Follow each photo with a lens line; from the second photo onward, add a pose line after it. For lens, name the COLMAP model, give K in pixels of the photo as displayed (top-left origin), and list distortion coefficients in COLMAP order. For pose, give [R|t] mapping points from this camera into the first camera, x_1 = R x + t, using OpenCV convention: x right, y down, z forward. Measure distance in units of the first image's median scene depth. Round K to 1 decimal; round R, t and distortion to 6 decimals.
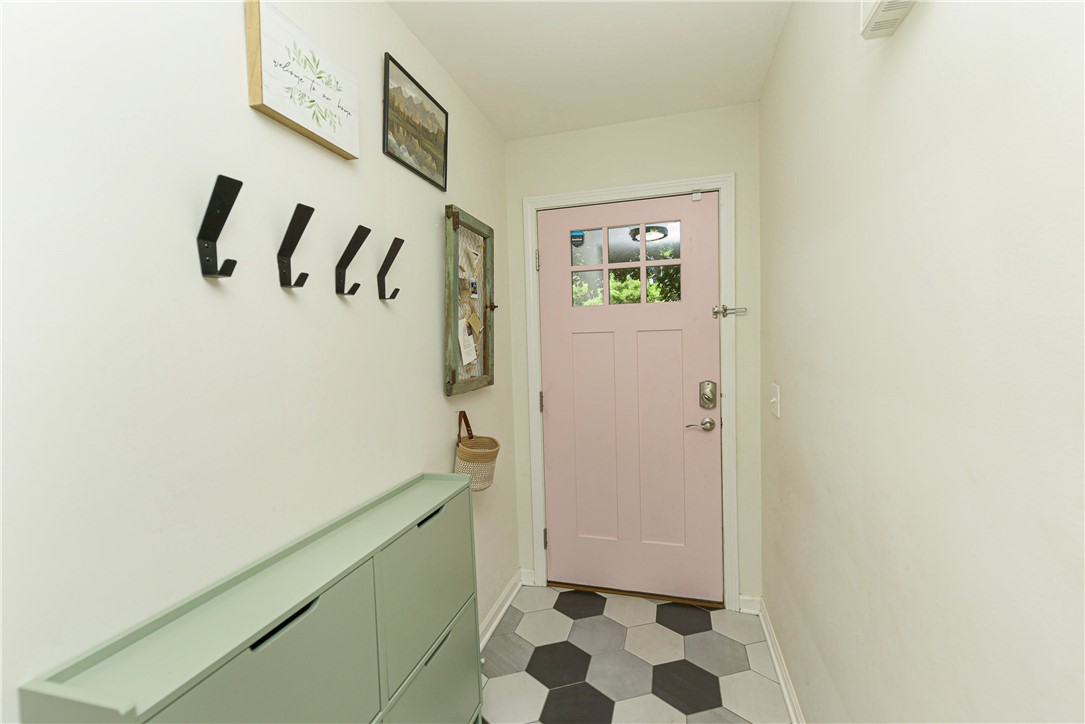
lens RADIAL K [[463.3, 0, 542.5], [0, 463.3, 362.0], [0, 0, 1]] dist [0.001084, 0.000036]
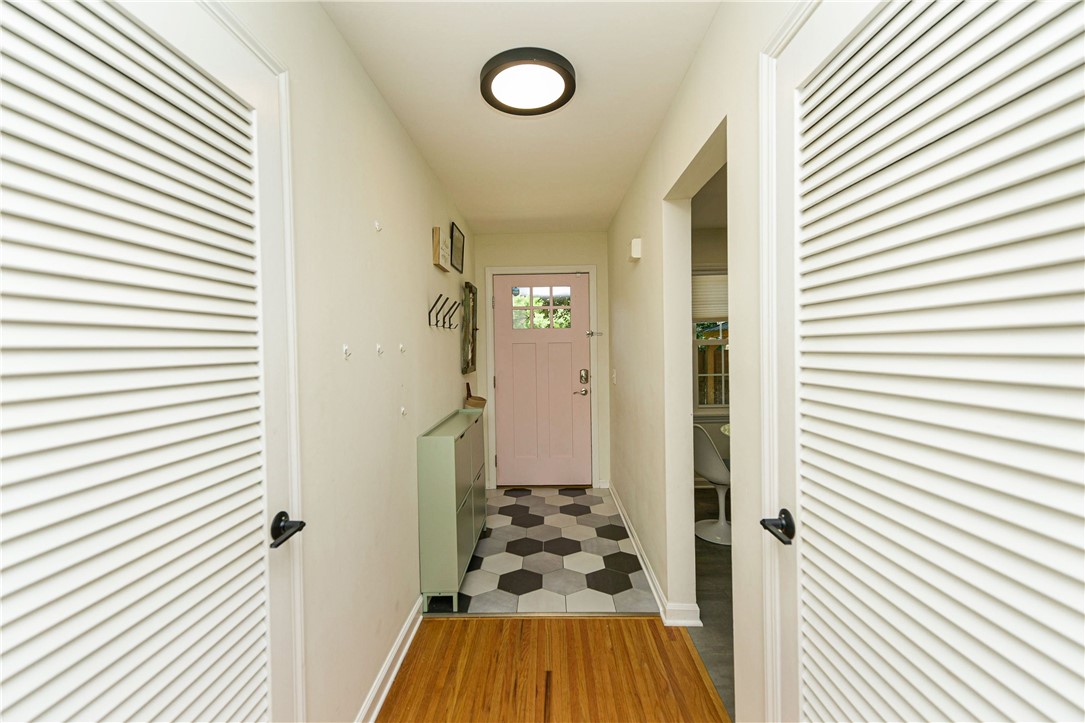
lens RADIAL K [[435.9, 0, 539.3], [0, 435.9, 358.4], [0, 0, 1]] dist [0.001152, 0.000036]
pose [[0.968914, 0.003701, 0.247371, -0.298951], [0.001113, 0.999813, -0.019320, 0.034873], [-0.247396, 0.018995, 0.968728, -0.781937]]
